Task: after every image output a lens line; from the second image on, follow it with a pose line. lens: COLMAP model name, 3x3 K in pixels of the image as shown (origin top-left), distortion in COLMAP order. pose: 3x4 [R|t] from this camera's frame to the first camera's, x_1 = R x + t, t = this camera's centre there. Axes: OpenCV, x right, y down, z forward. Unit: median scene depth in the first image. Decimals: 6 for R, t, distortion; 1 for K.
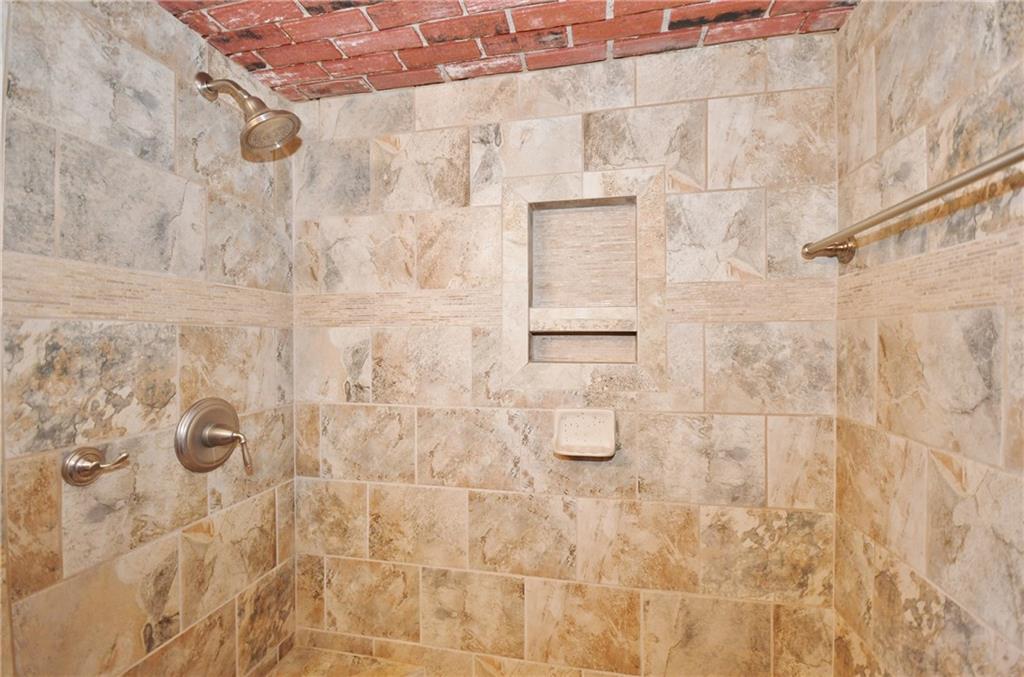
lens RADIAL K [[443.3, 0, 512.7], [0, 443.3, 345.0], [0, 0, 1]] dist [0.000694, -0.006396]
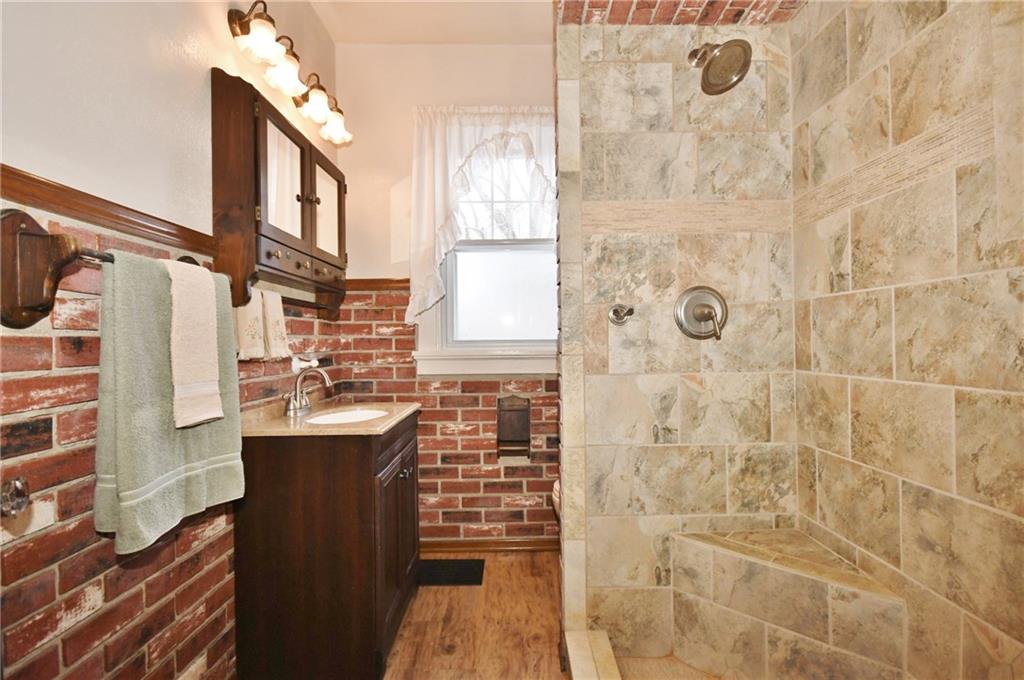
lens RADIAL K [[459.3, 0, 517.4], [0, 459.3, 337.2], [0, 0, 1]] dist [0.002180, -0.011497]
pose [[0.226592, -0.003658, -0.973983, 0.477030], [0.014101, 0.999900, -0.000475, 0.229637], [0.973888, -0.013627, 0.226622, 0.110930]]
